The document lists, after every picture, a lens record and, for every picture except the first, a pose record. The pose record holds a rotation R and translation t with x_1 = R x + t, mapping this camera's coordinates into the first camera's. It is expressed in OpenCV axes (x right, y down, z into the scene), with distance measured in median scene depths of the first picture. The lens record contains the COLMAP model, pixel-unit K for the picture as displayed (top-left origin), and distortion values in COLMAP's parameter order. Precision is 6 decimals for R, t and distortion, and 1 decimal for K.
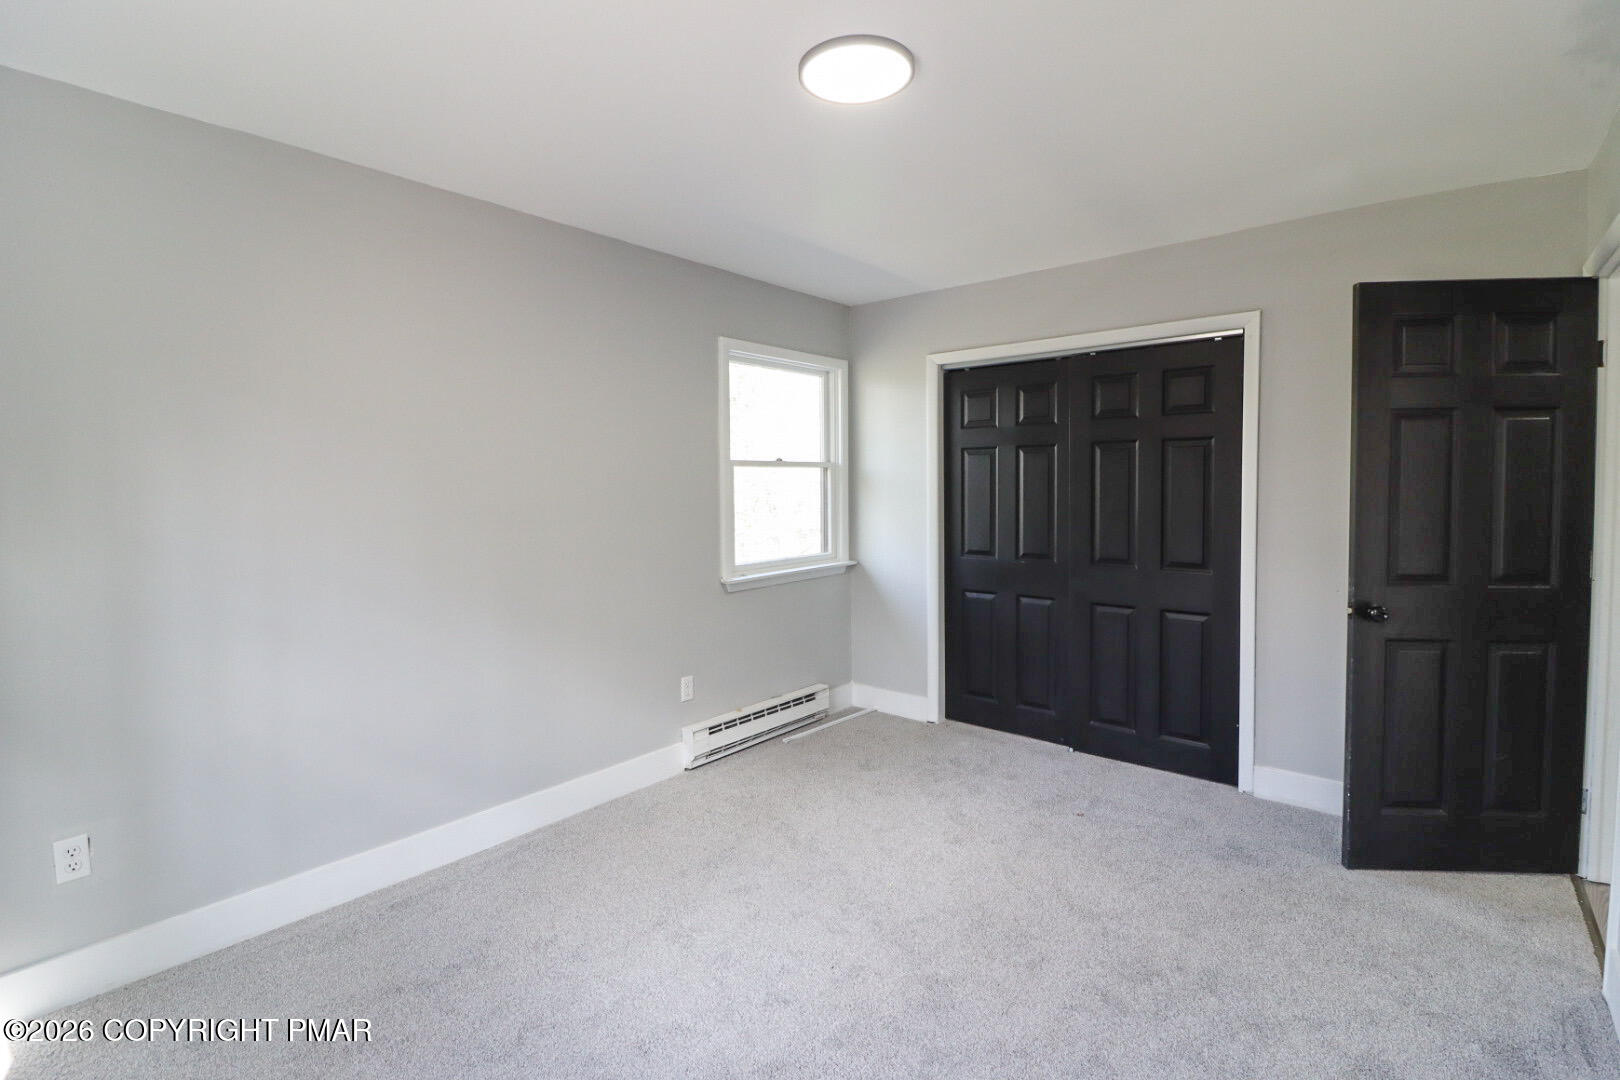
lens RADIAL K [[755.1, 0, 814.6], [0, 755.1, 513.3], [0, 0, 1]] dist [0.000389, -0.014206]
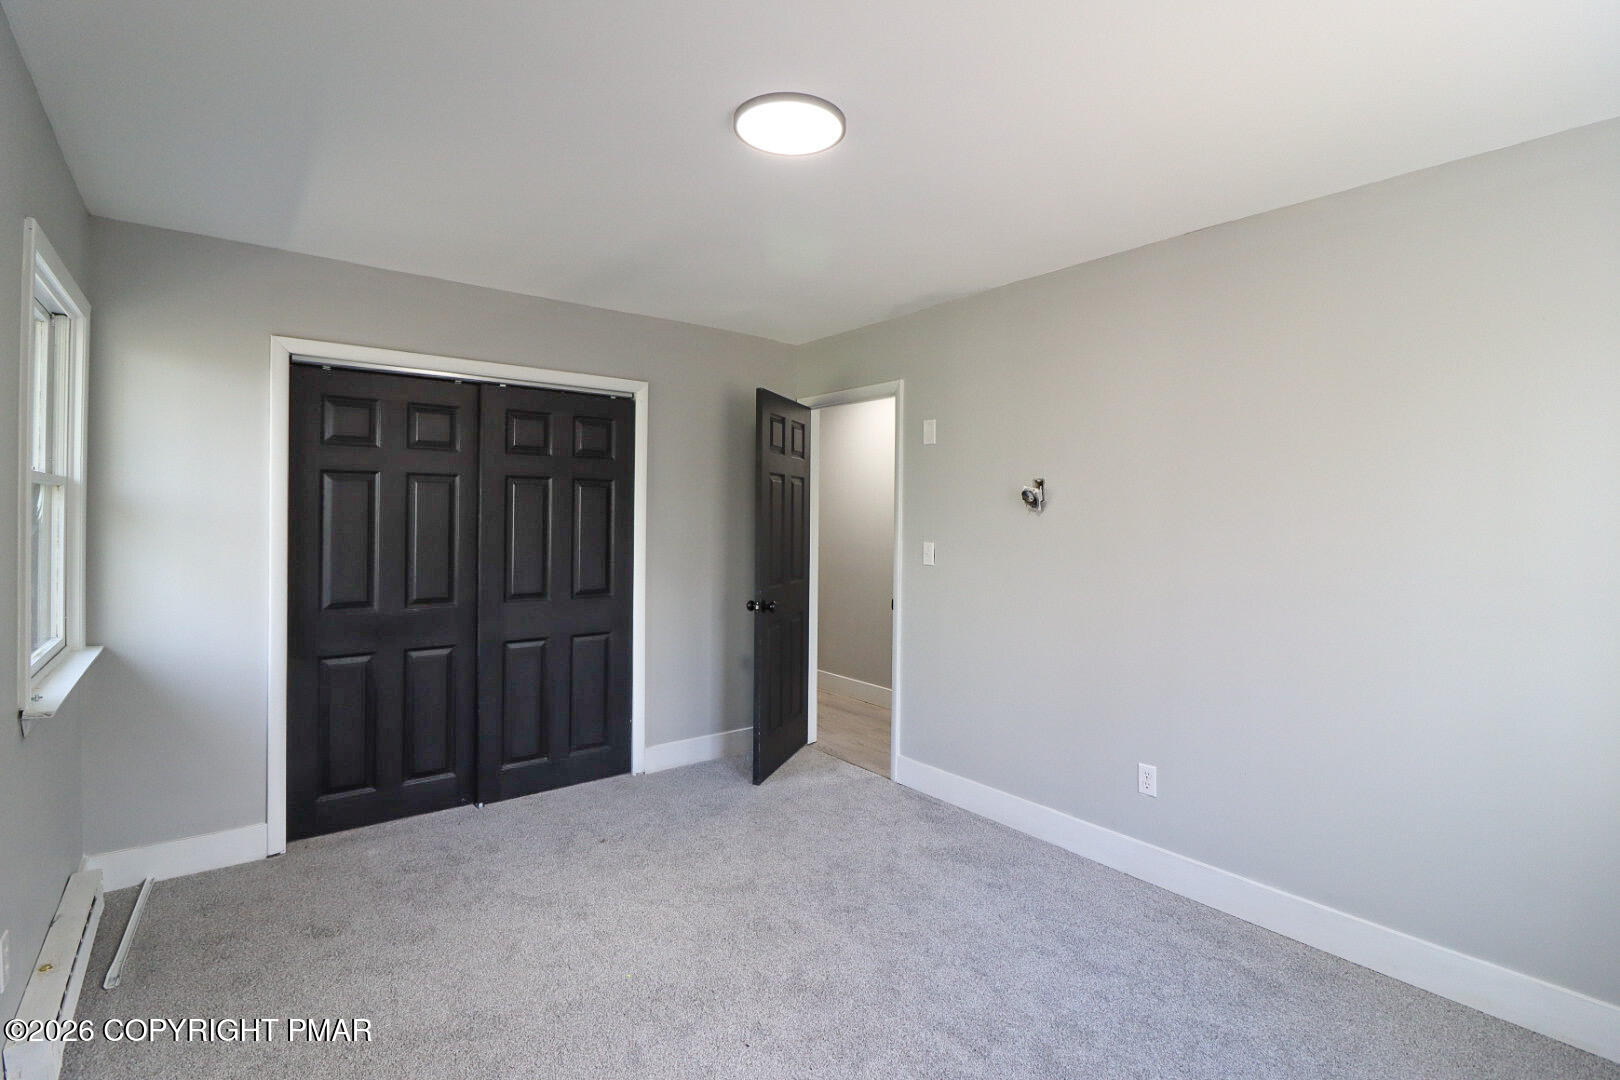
lens RADIAL K [[755.1, 0, 814.6], [0, 755.1, 513.3], [0, 0, 1]] dist [0.000389, -0.014206]
pose [[0.201142, 0.014800, 0.979450, -0.515048], [0.030588, 0.999303, -0.021382, -0.013227], [-0.979084, 0.034260, 0.200549, 0.423914]]
